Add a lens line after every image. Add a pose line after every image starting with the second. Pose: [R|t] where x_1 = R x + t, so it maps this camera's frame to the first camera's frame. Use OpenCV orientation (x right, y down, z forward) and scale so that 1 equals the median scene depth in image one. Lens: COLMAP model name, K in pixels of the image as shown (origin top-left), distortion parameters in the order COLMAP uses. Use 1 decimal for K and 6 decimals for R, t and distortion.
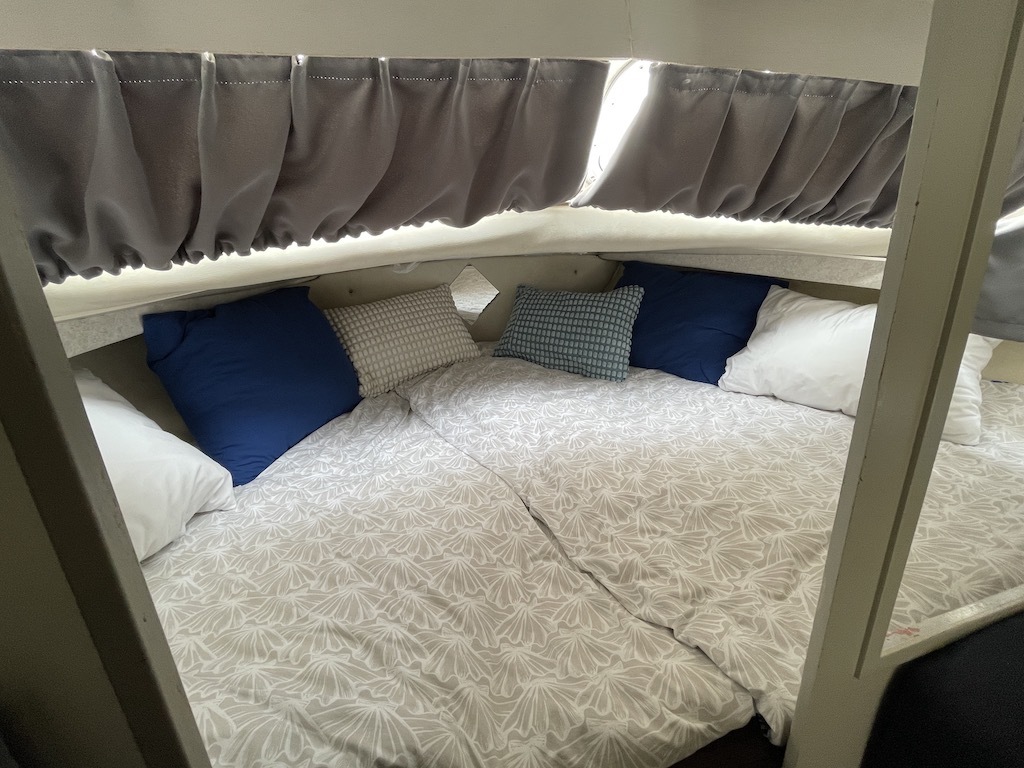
lens RADIAL K [[445.8, 0, 512.0], [0, 445.8, 384.0], [0, 0, 1]] dist [0.001016, 0.000119]
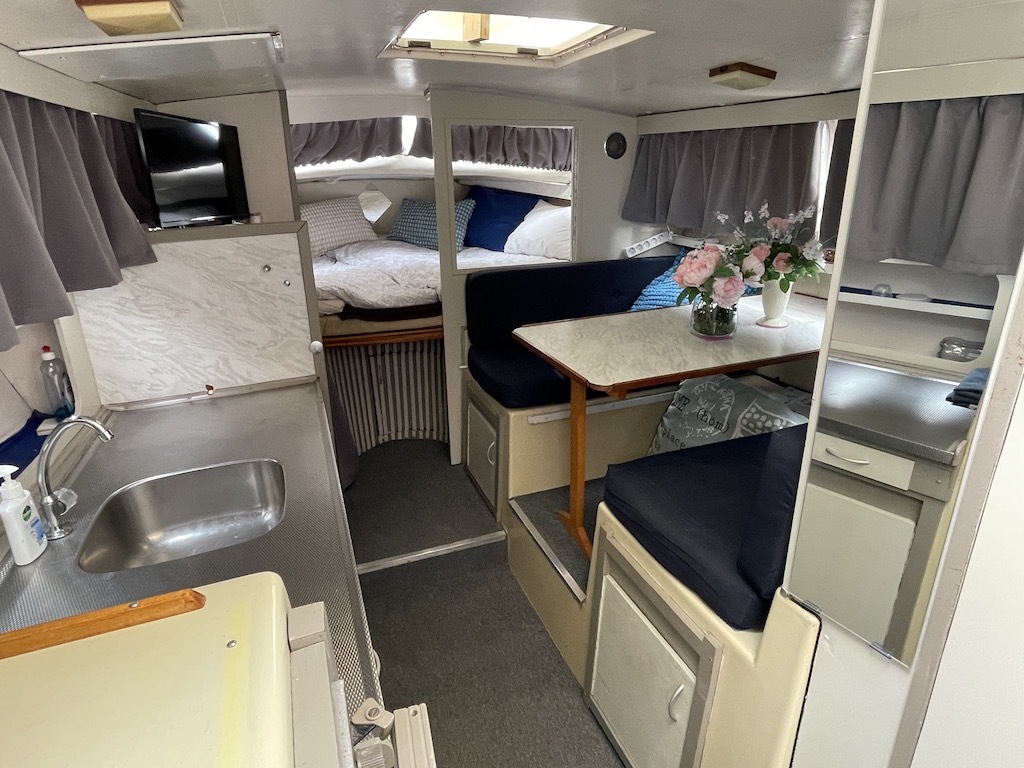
lens RADIAL K [[591.7, 0, 512.0], [0, 591.7, 384.0], [0, 0, 1]] dist [-0.002428, -0.000577]
pose [[0.994626, 0.001285, 0.103525, 0.275263], [-0.004342, 0.999561, 0.029301, 0.562176], [-0.103442, -0.029593, 0.994195, -1.718377]]
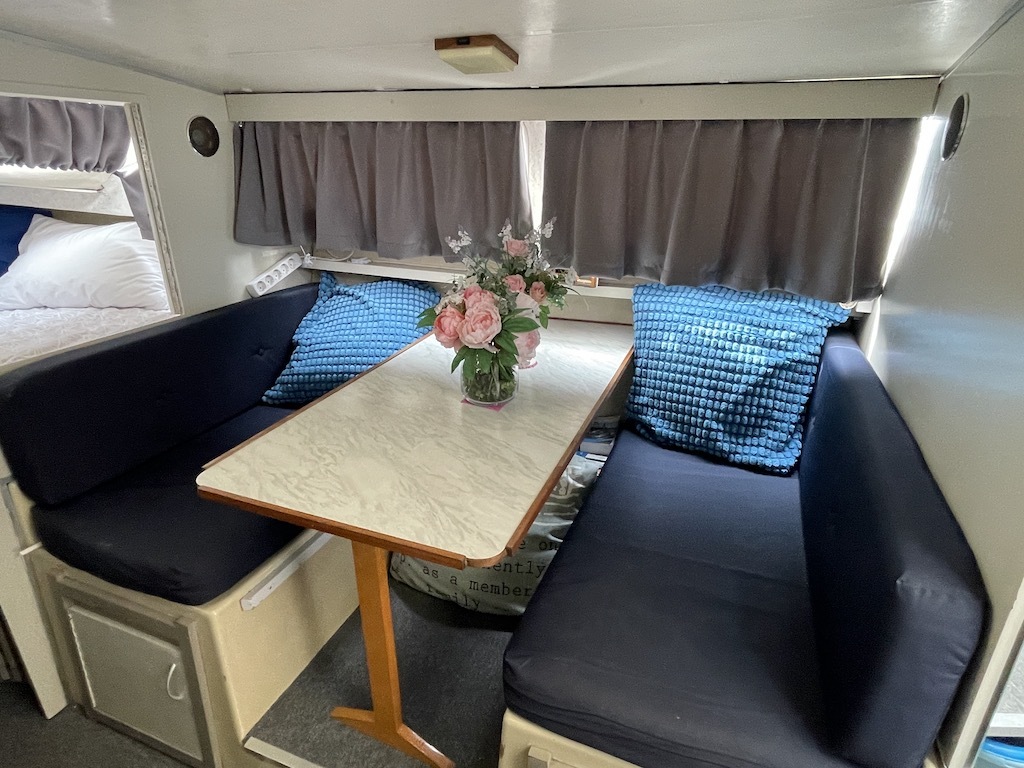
lens RADIAL K [[578.6, 0, 513.1], [0, 578.6, 380.3], [0, 0, 1]] dist [0.001625, 0.000817]
pose [[0.596245, -0.246992, 0.763863, 0.103643], [0.216188, 0.965746, 0.143521, 0.286019], [-0.773146, 0.079564, 0.629218, -1.001657]]
